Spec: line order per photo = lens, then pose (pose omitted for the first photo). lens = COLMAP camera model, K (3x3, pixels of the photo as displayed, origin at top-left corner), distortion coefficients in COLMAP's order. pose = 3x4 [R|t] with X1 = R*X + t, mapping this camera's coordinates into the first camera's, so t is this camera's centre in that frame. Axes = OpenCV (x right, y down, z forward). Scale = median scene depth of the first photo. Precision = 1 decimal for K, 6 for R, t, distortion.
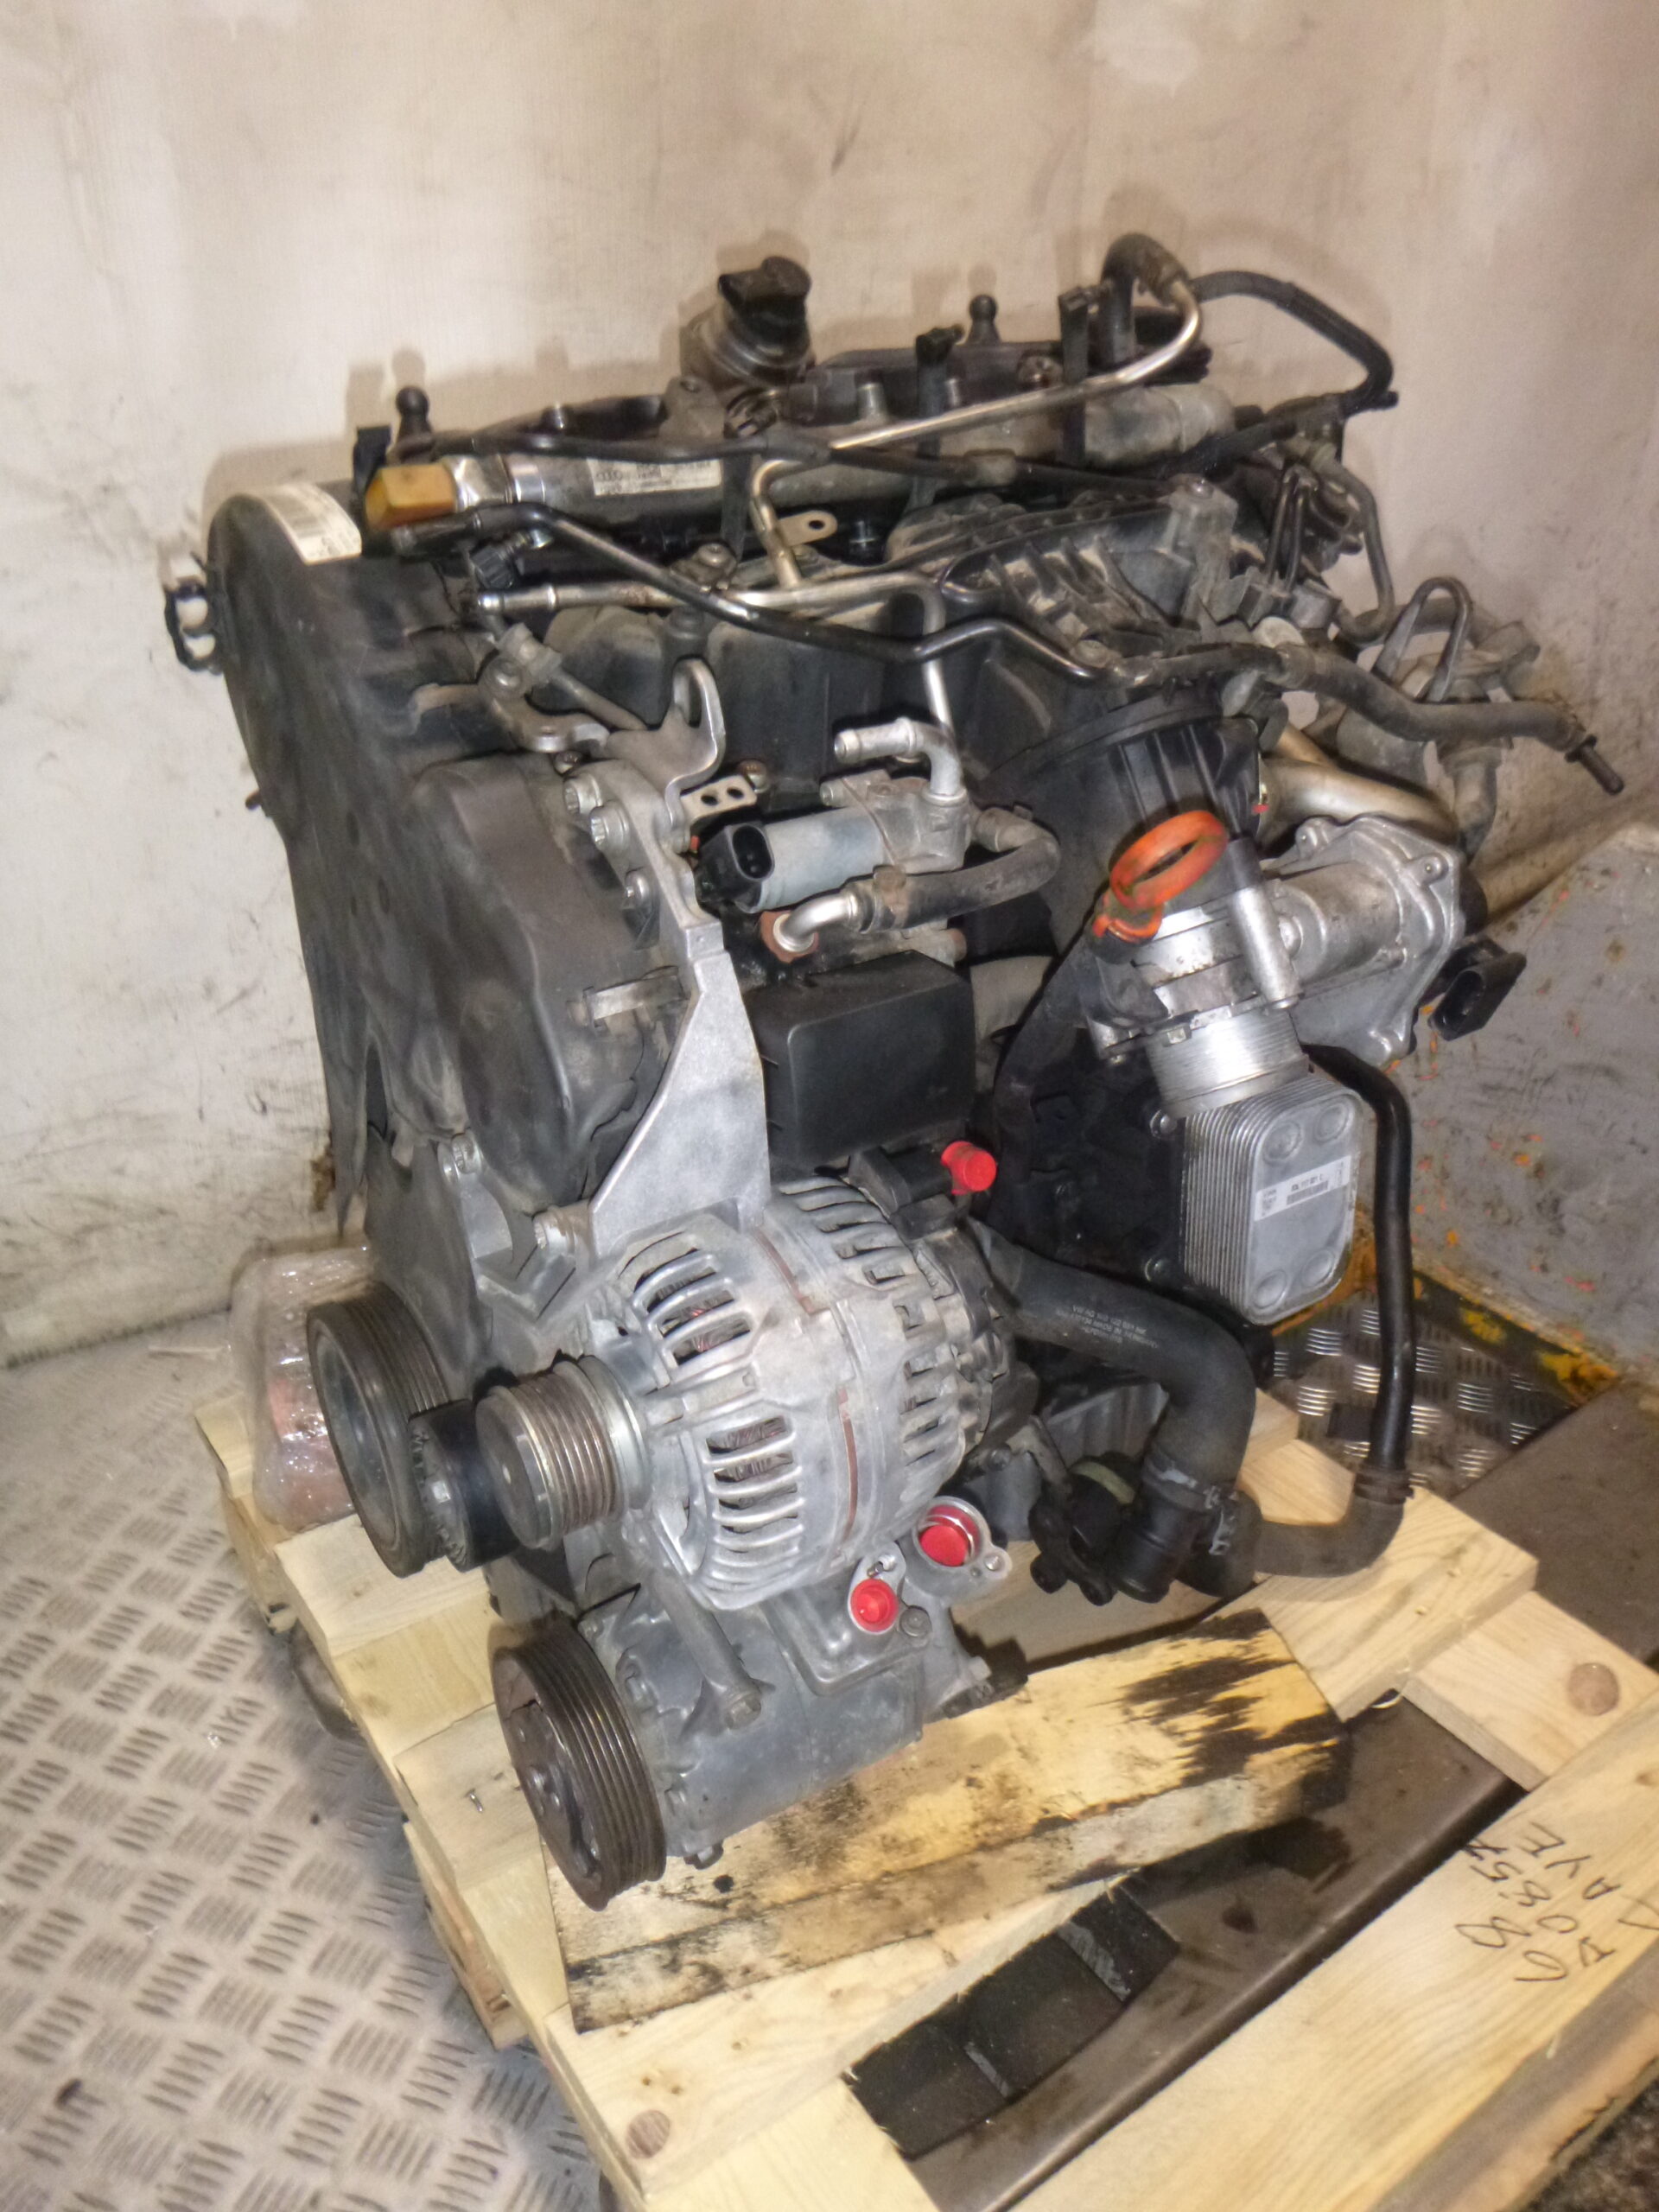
lens RADIAL K [[1706.9, 0, 895.5], [0, 1706.9, 1110.4], [0, 0, 1]] dist [-0.010559, -0.011706]
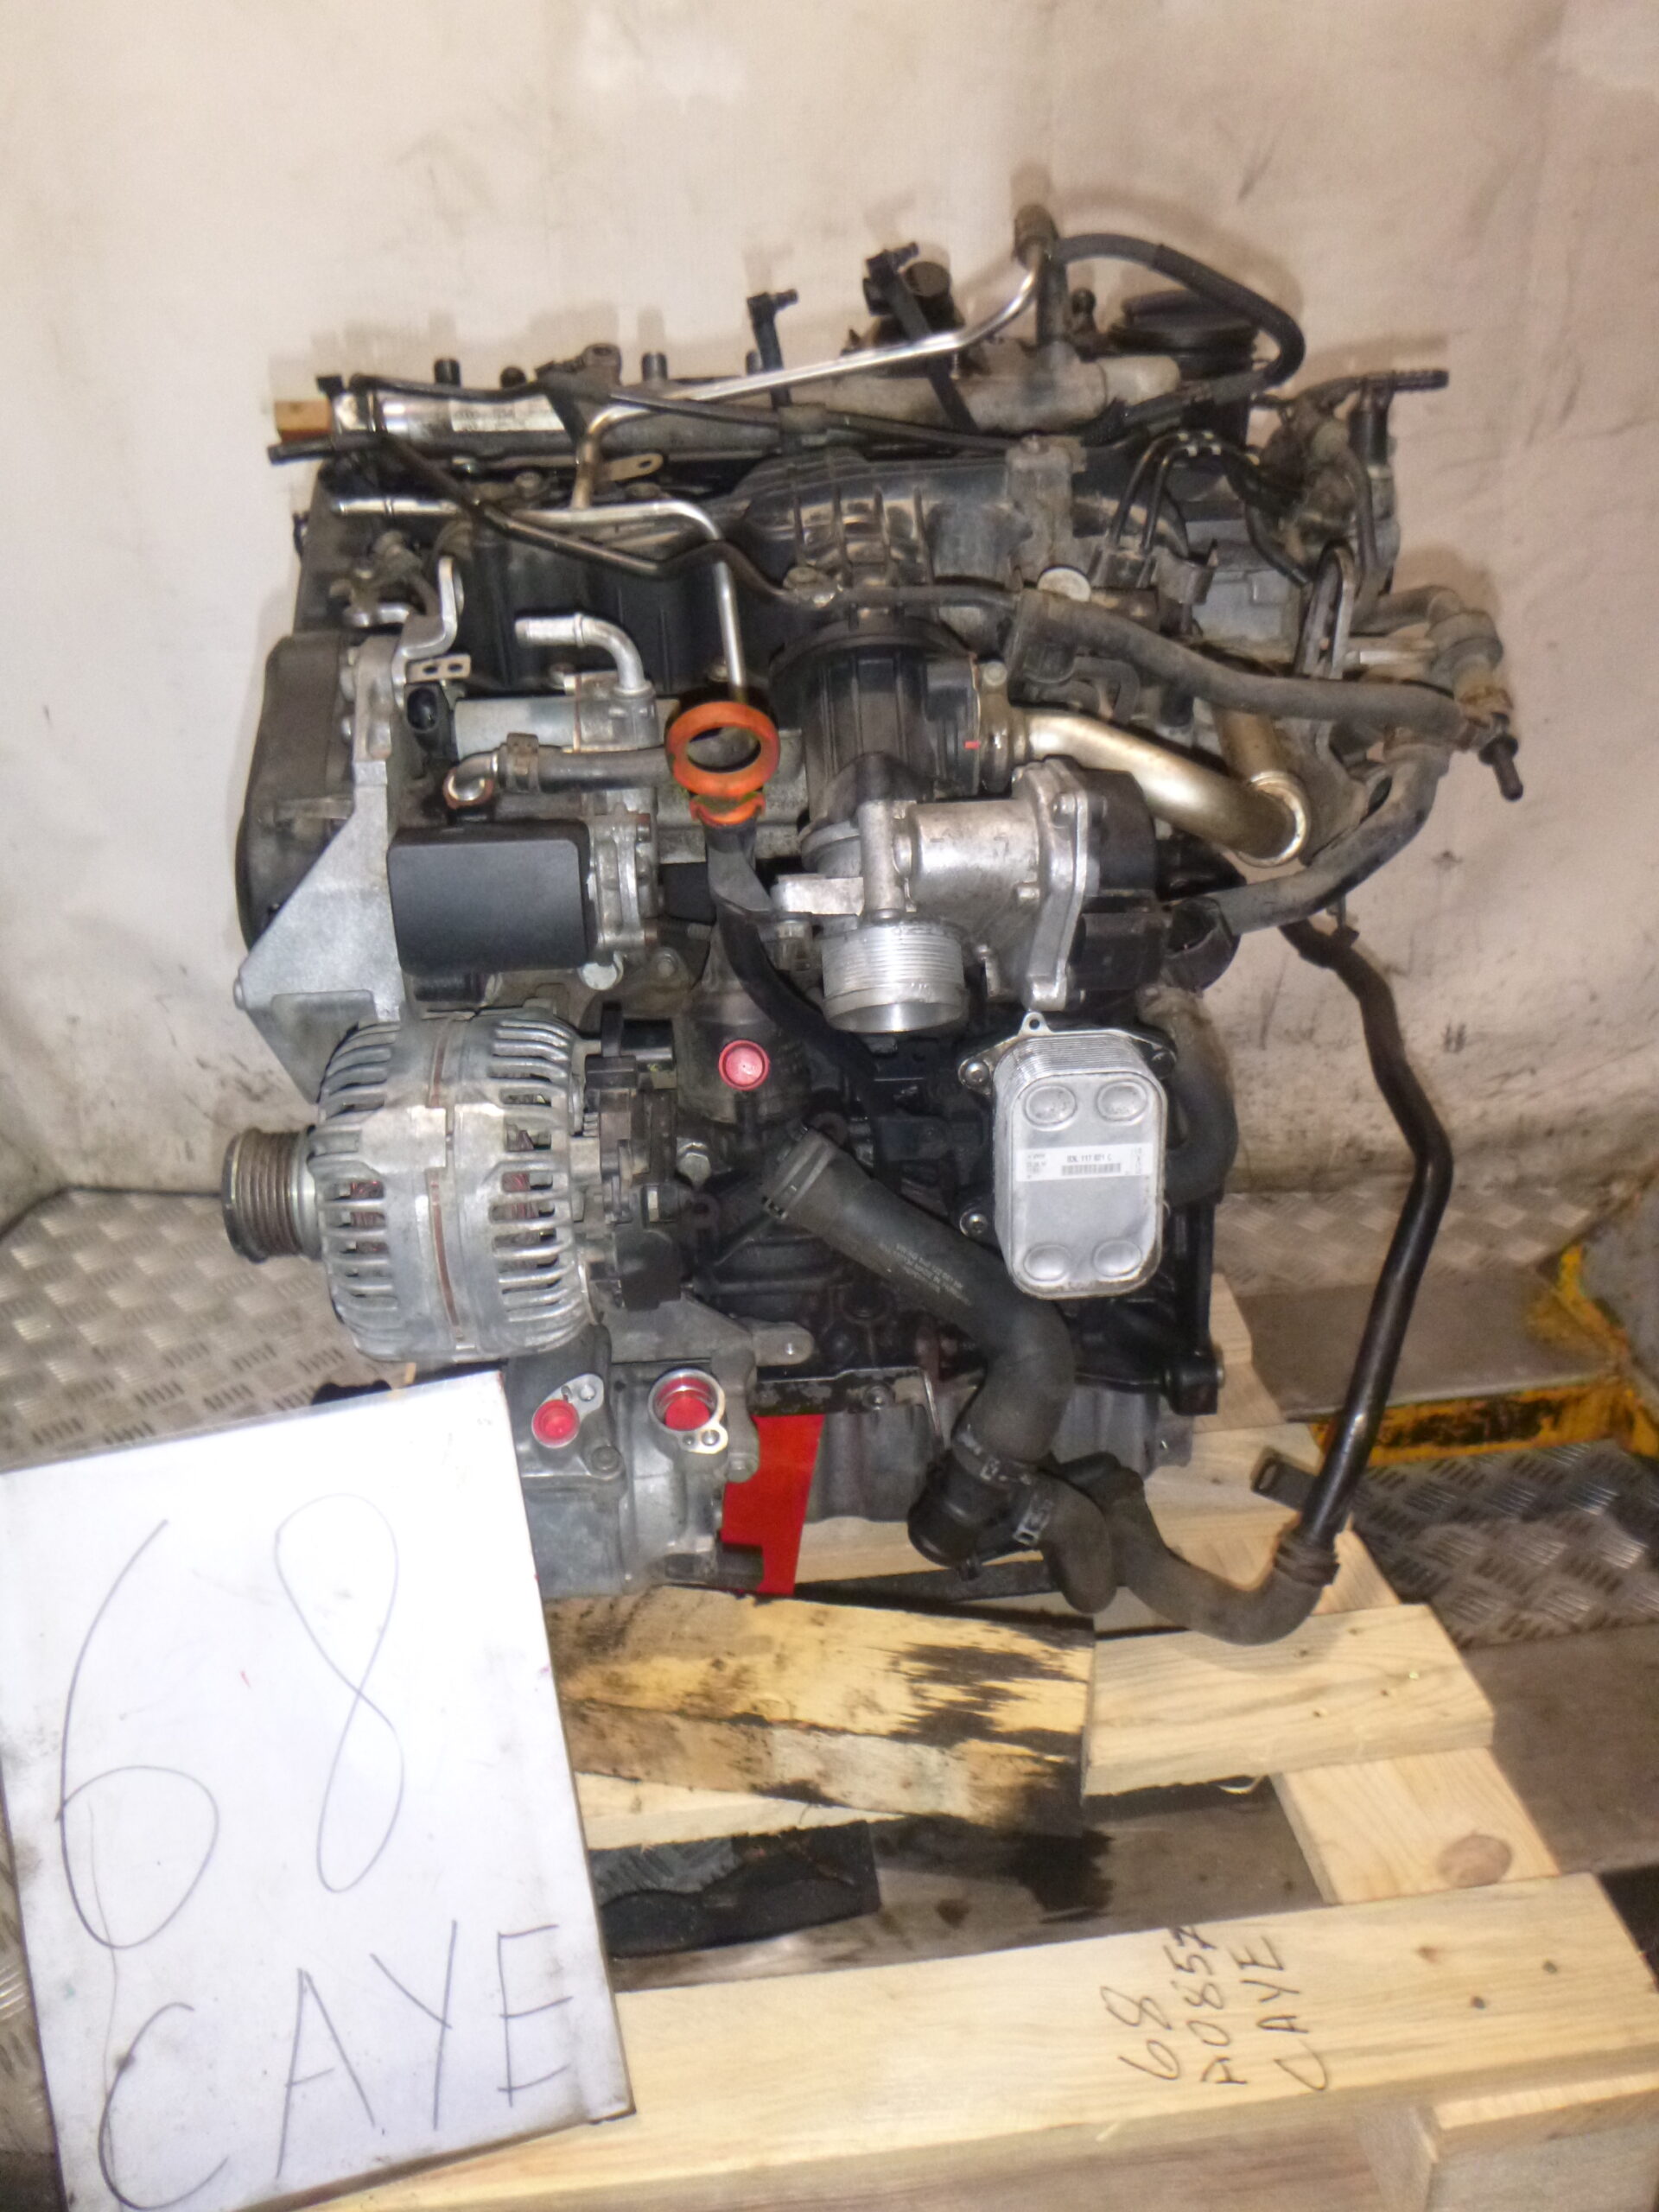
lens RADIAL K [[1727.9, 0, 829.5], [0, 1727.9, 1106.0], [0, 0, 1]] dist [-0.009393, -0.007125]
pose [[0.861686, 0.187532, -0.471517, 0.534676], [-0.211956, 0.977278, 0.001340, 0.040720], [0.461055, 0.098786, 0.881856, 0.056110]]
